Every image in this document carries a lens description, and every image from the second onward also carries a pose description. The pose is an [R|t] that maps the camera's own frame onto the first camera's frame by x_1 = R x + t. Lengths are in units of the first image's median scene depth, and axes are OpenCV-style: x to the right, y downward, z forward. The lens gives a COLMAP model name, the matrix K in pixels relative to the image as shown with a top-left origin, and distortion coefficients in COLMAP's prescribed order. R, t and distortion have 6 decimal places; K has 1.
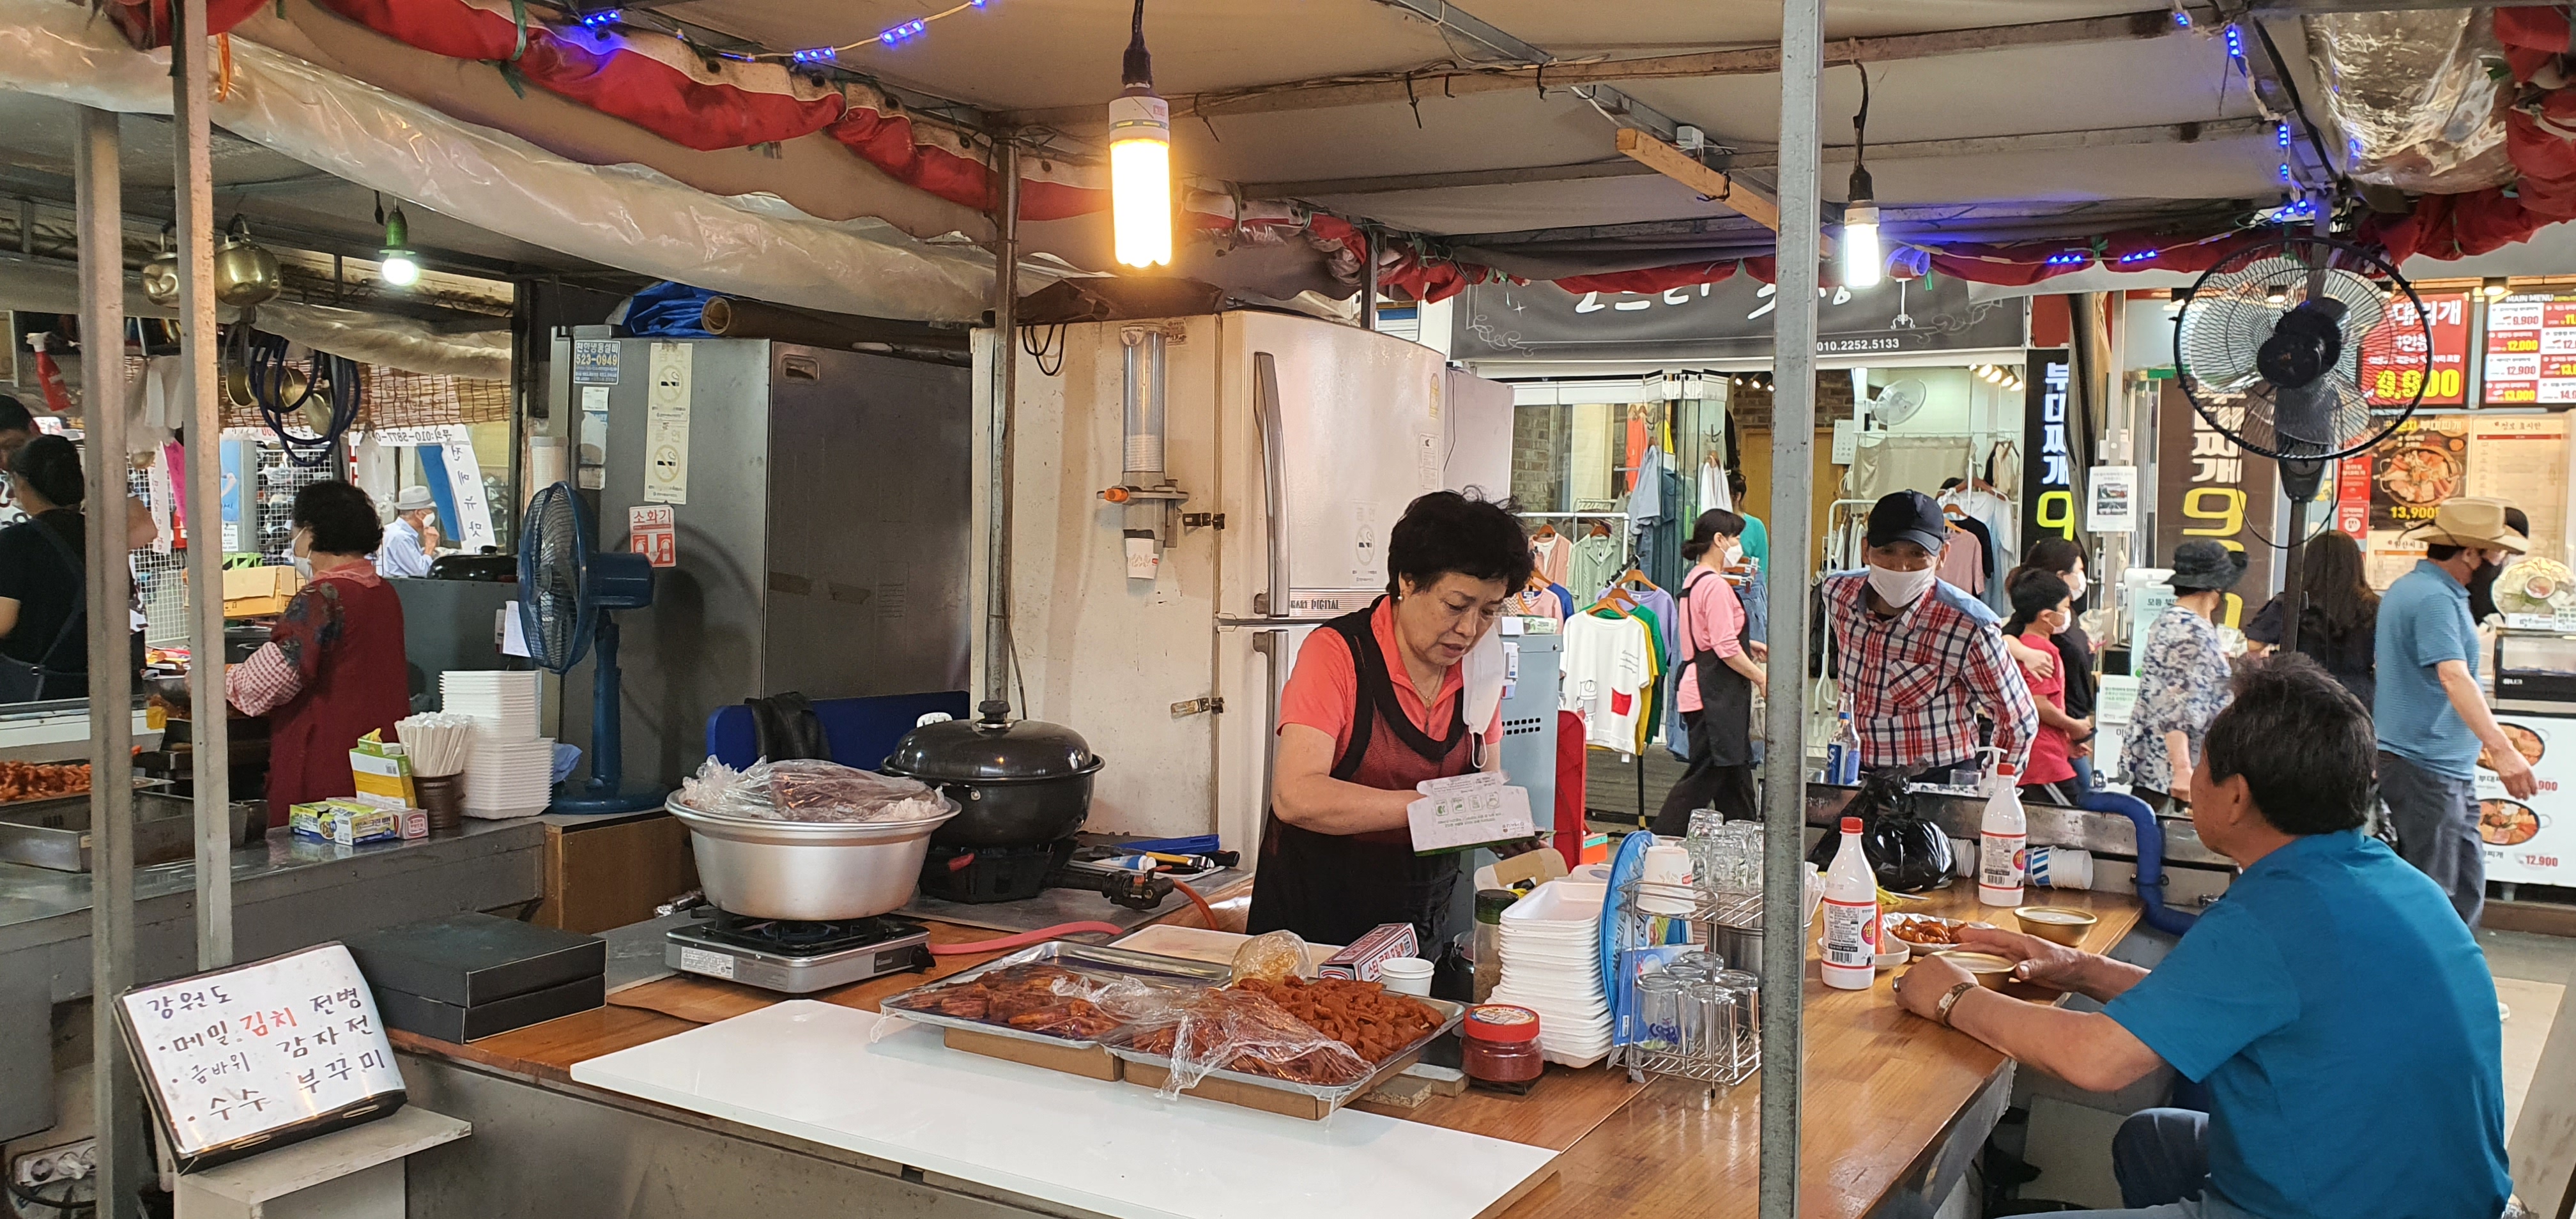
lens RADIAL K [[1933.3, 0, 1285.4], [0, 1933.3, 611.6], [0, 0, 1]] dist [0.013678, 0.003053]
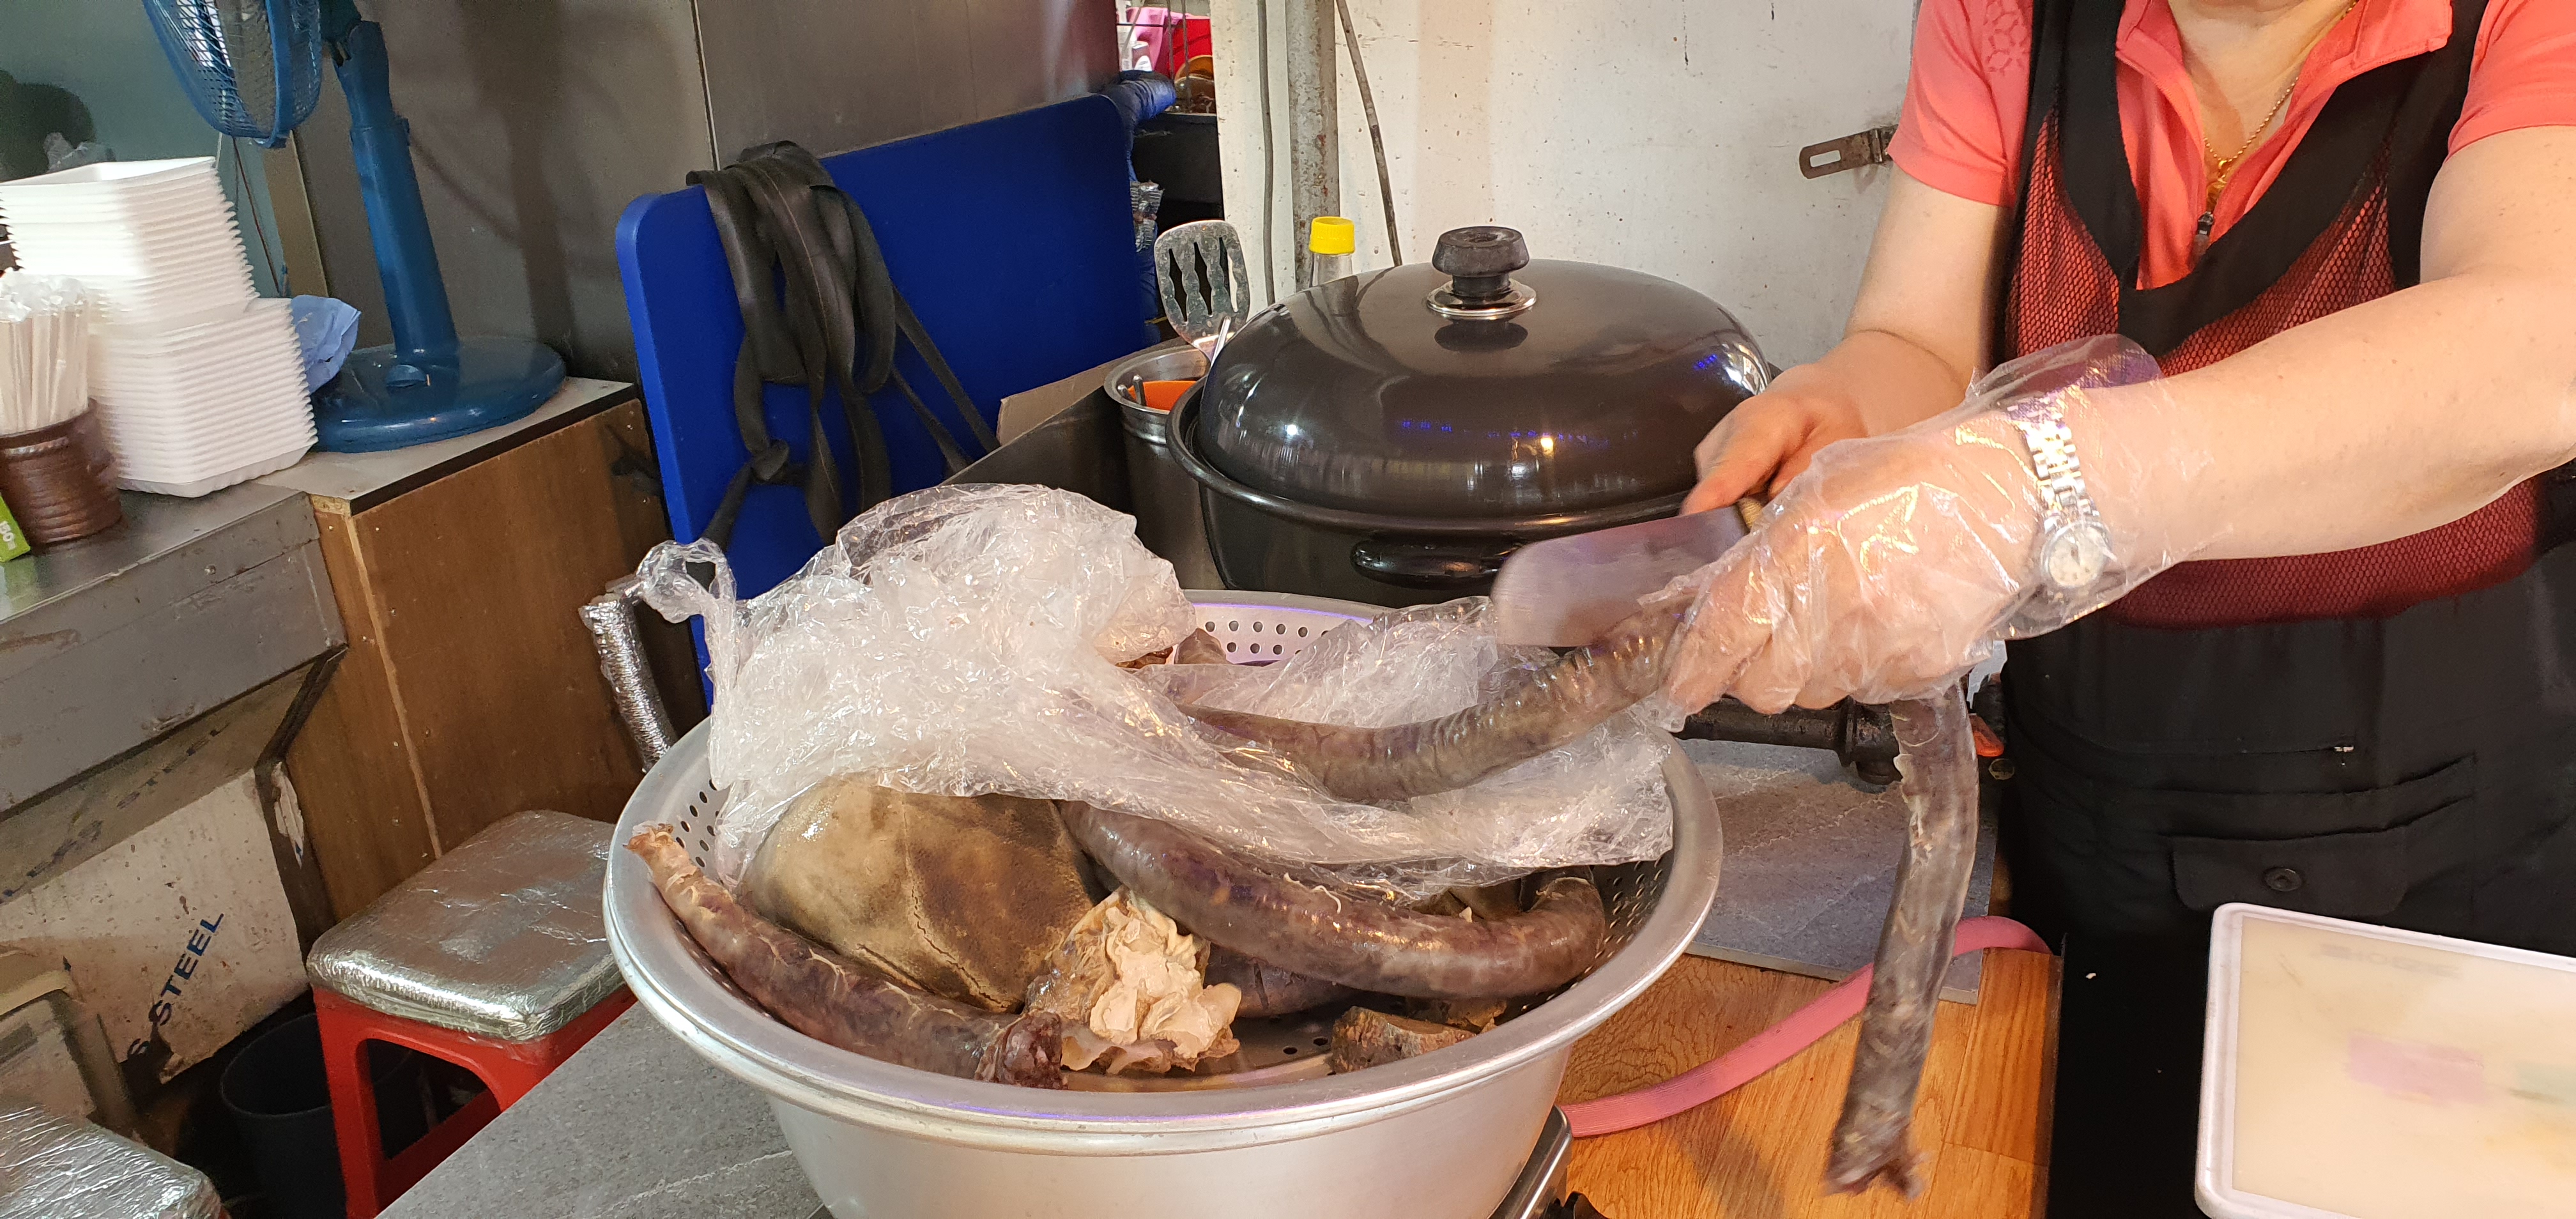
lens RADIAL K [[1933.3, 0, 1286.3], [0, 1933.3, 605.5], [0, 0, 1]] dist [0.013678, 0.003053]
pose [[0.995288, -0.093860, 0.024320, -0.157672], [0.079035, 0.930650, 0.357274, -0.012974], [-0.056167, -0.353669, 0.933683, 0.524505]]
